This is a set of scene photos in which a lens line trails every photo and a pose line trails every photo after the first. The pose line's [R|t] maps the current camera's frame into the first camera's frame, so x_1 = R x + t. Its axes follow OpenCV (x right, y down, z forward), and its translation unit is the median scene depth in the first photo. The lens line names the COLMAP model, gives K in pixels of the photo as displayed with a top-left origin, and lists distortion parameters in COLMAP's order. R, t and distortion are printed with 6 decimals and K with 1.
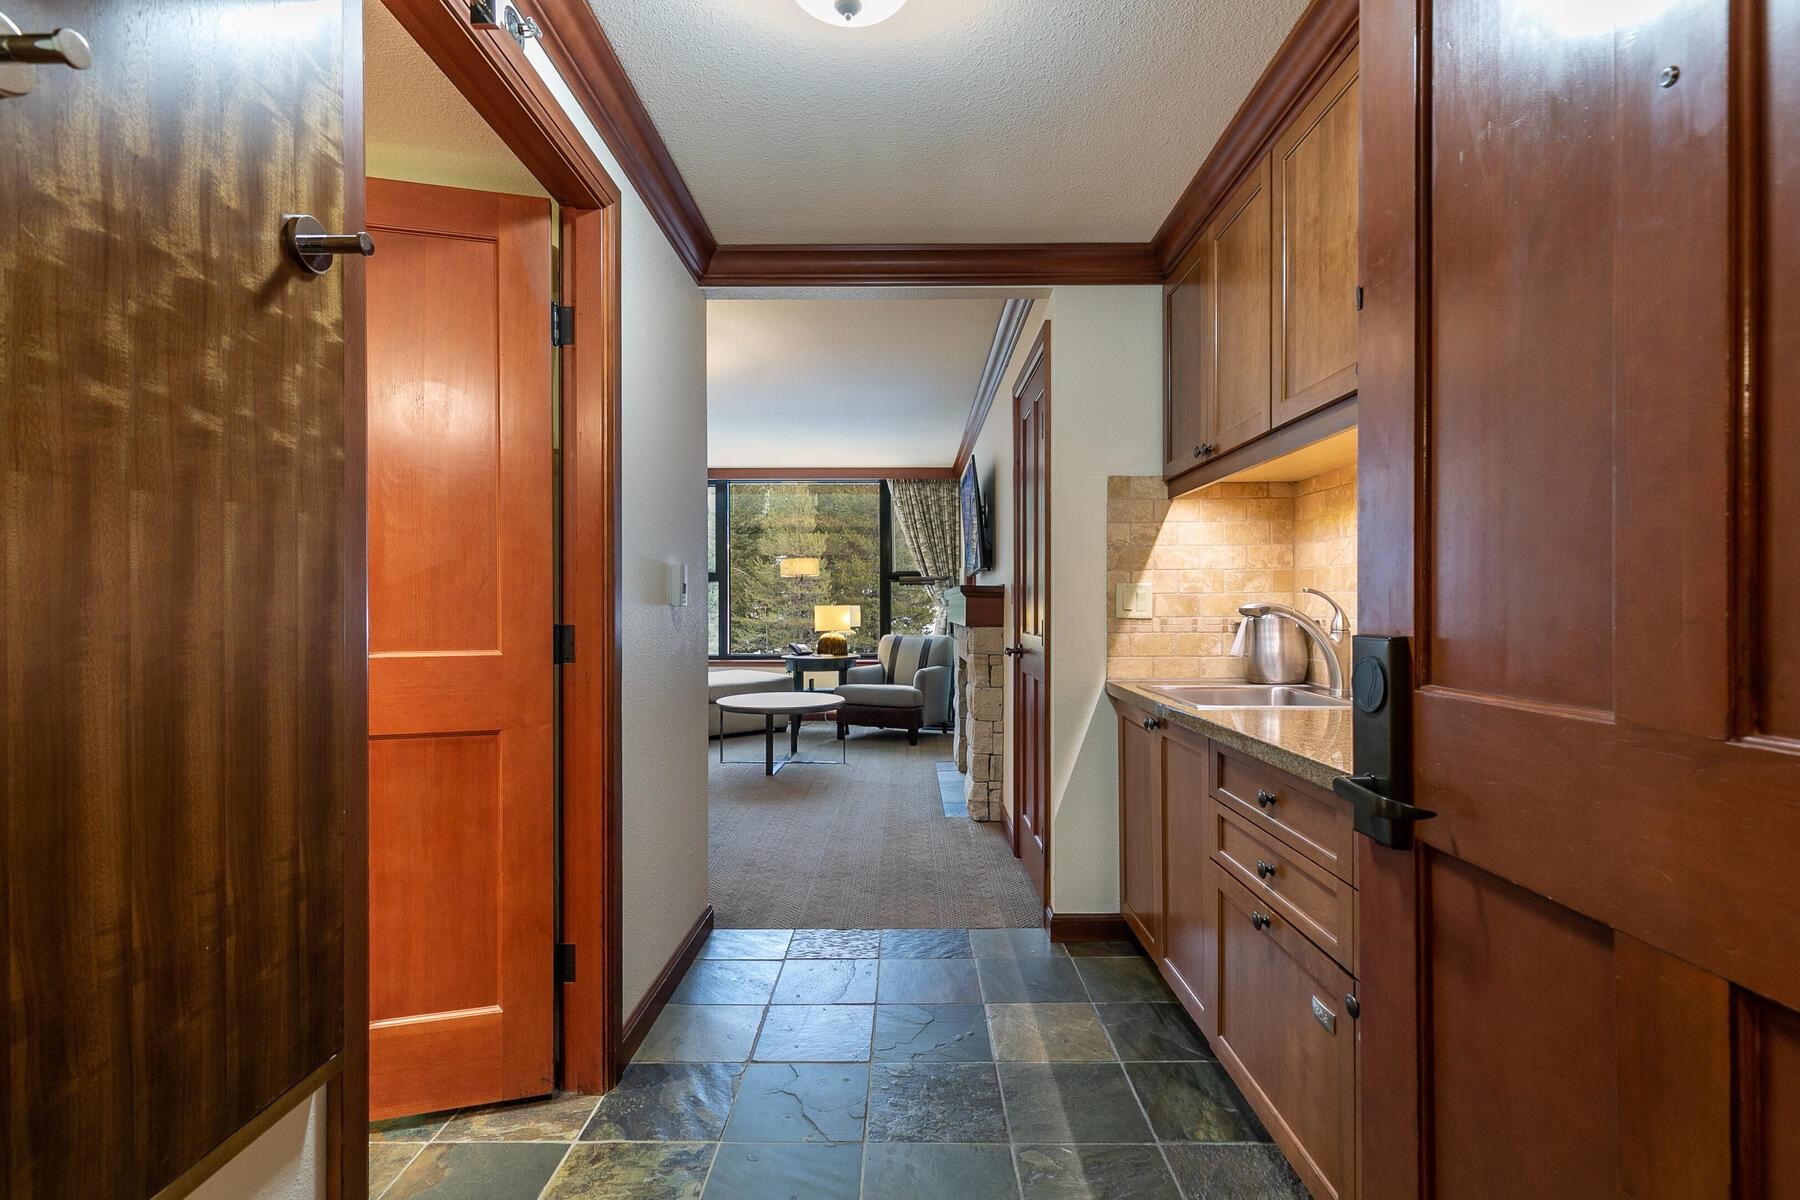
lens RADIAL K [[830.0, 0, 895.4], [0, 830.0, 606.4], [0, 0, 1]] dist [0.005155, 0.000996]
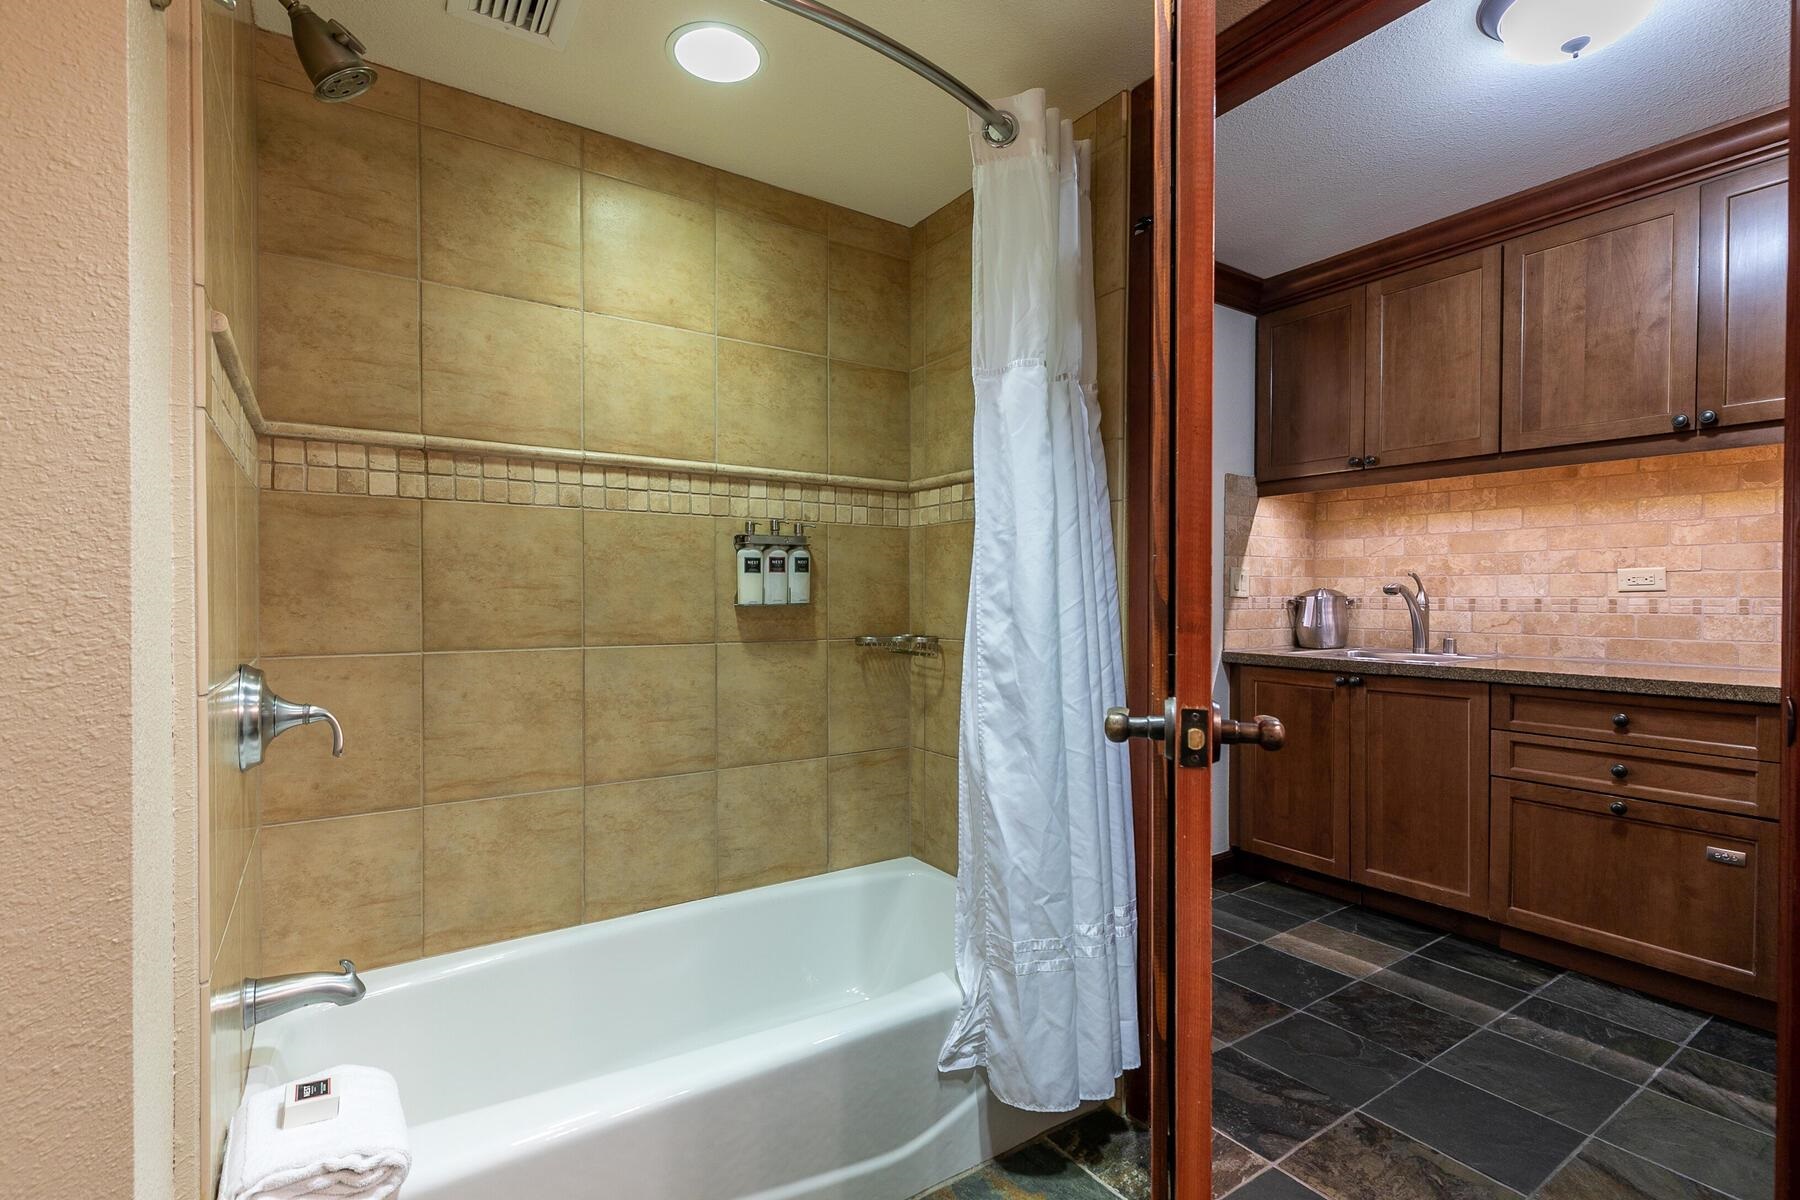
lens RADIAL K [[830.0, 0, 899.8], [0, 830.0, 607.8], [0, 0, 1]] dist [0.005155, 0.000996]
pose [[0.823800, -0.001313, 0.566880, -0.370140], [-0.005398, 0.999934, 0.010161, 0.009757], [-0.566855, -0.011431, 0.823738, 0.147813]]
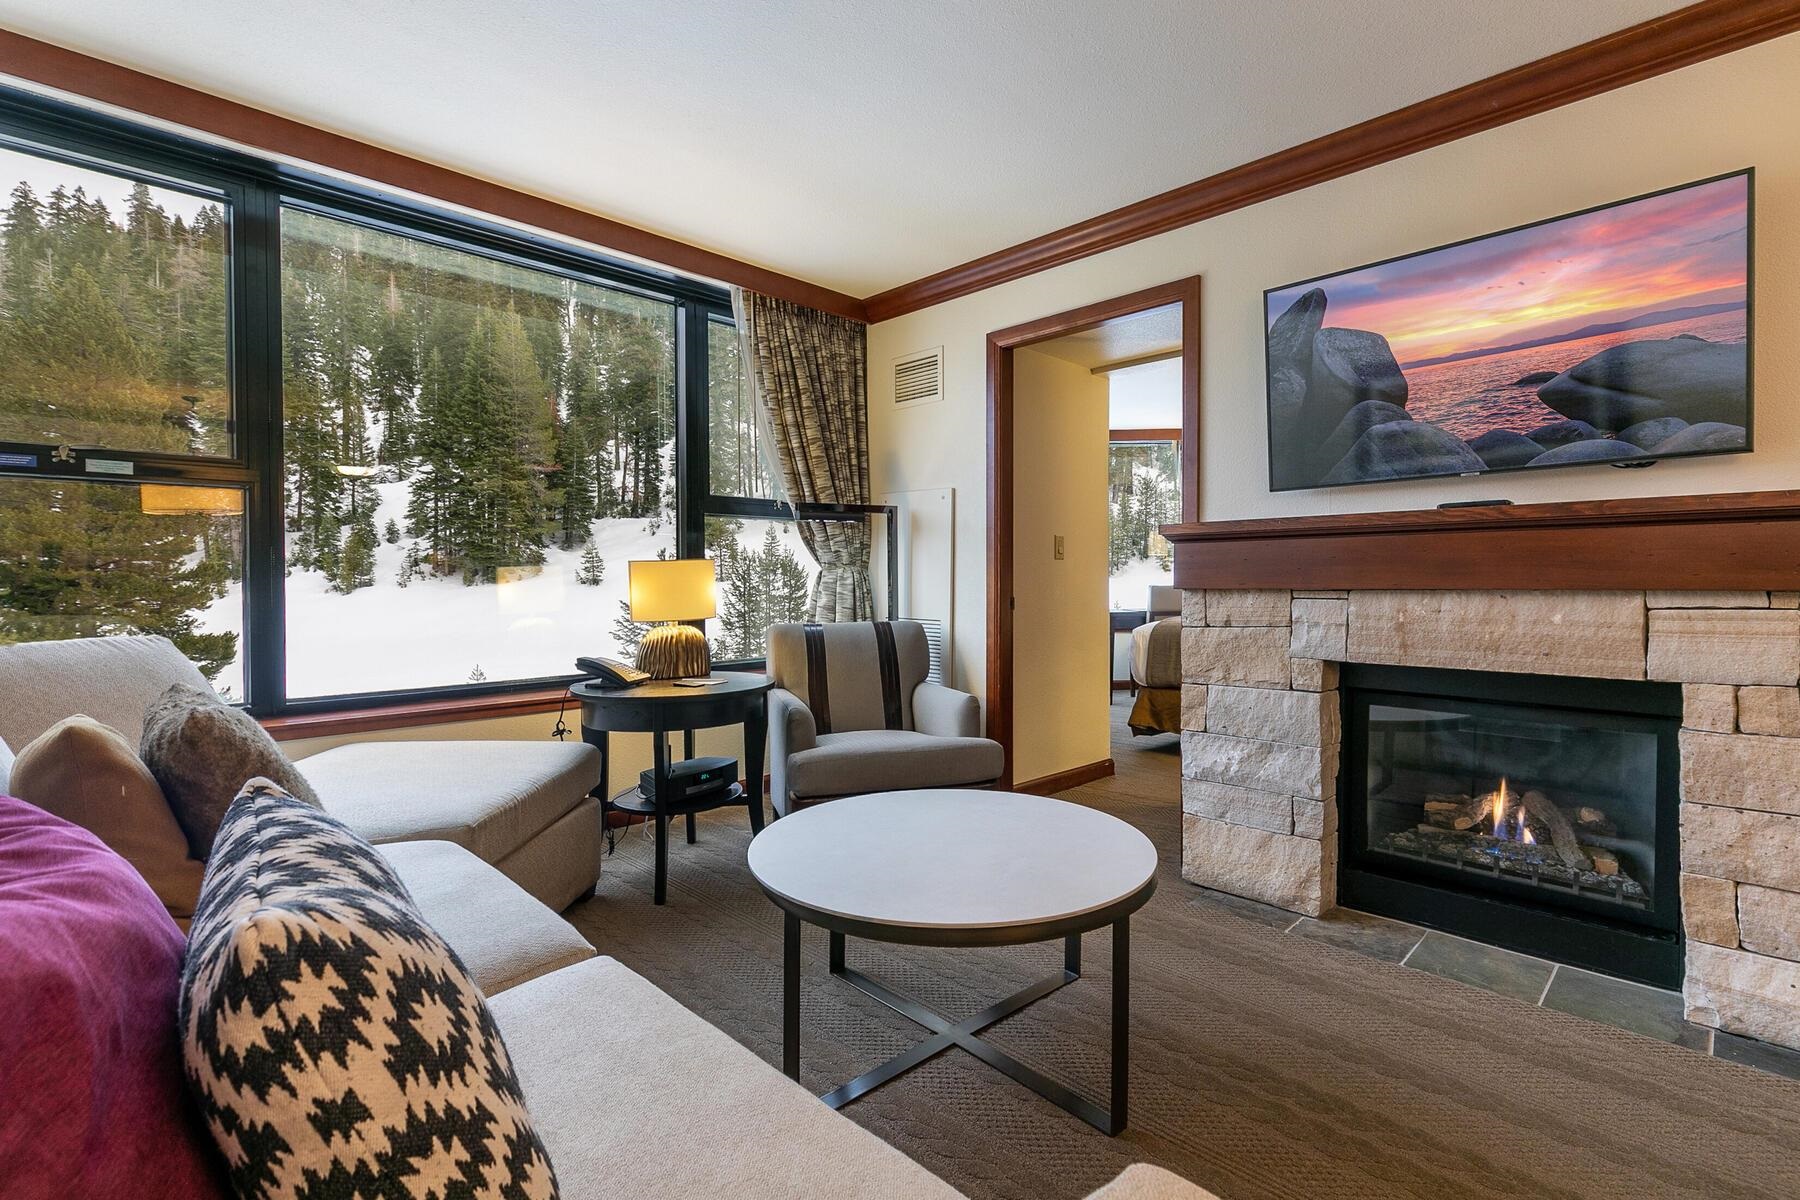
lens RADIAL K [[830.0, 0, 909.5], [0, 830.0, 595.2], [0, 0, 1]] dist [0.005155, 0.000996]
pose [[0.688421, -0.018425, 0.725078, -0.393290], [0.005459, 0.999781, 0.020223, 0.011158], [-0.725291, -0.009963, 0.688370, 0.826286]]
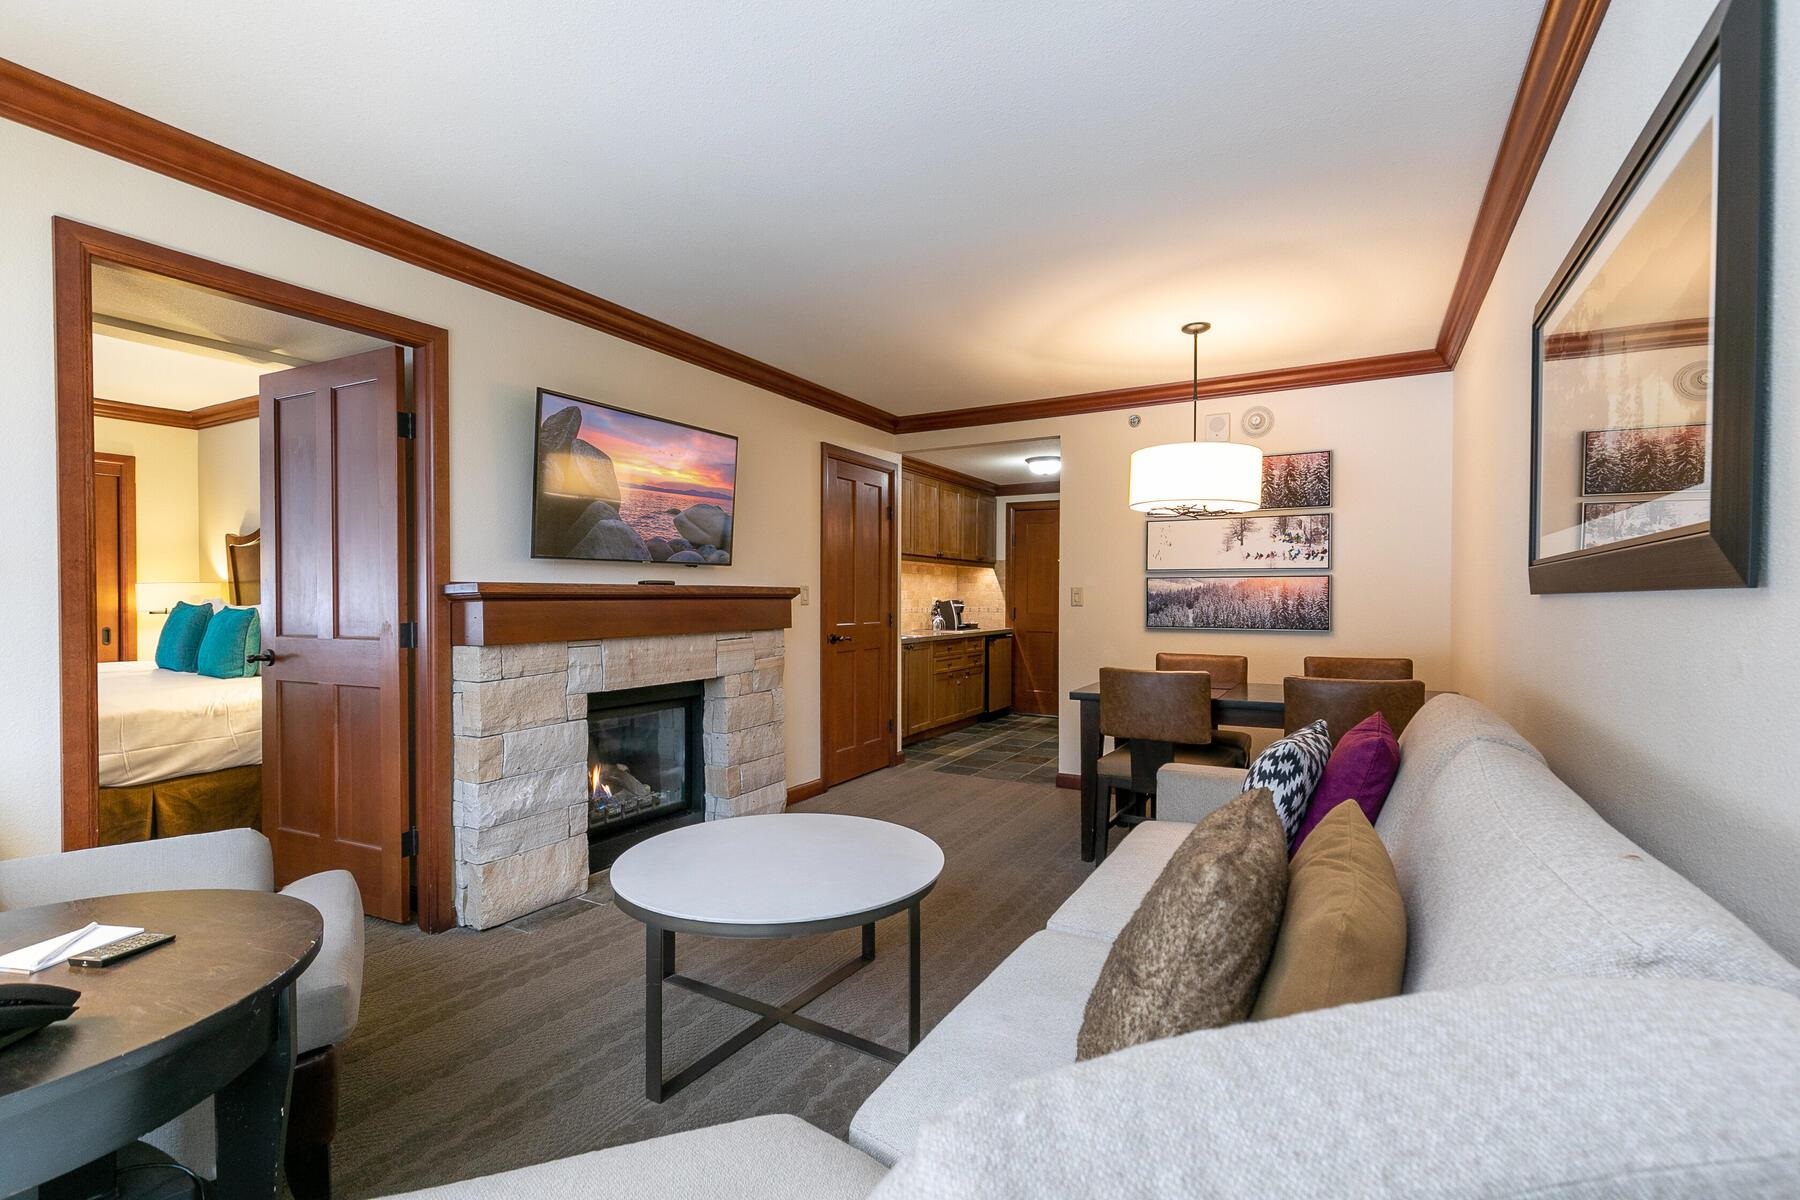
lens RADIAL K [[797.0, 0, 890.2], [0, 797.0, 599.6], [0, 0, 1]] dist [-0.001503, 0.000868]
pose [[-0.870376, -0.001625, 0.492384, -0.379730], [0.000707, 0.999989, 0.004549, -0.012102], [-0.492386, 0.004307, -0.870366, 1.353527]]
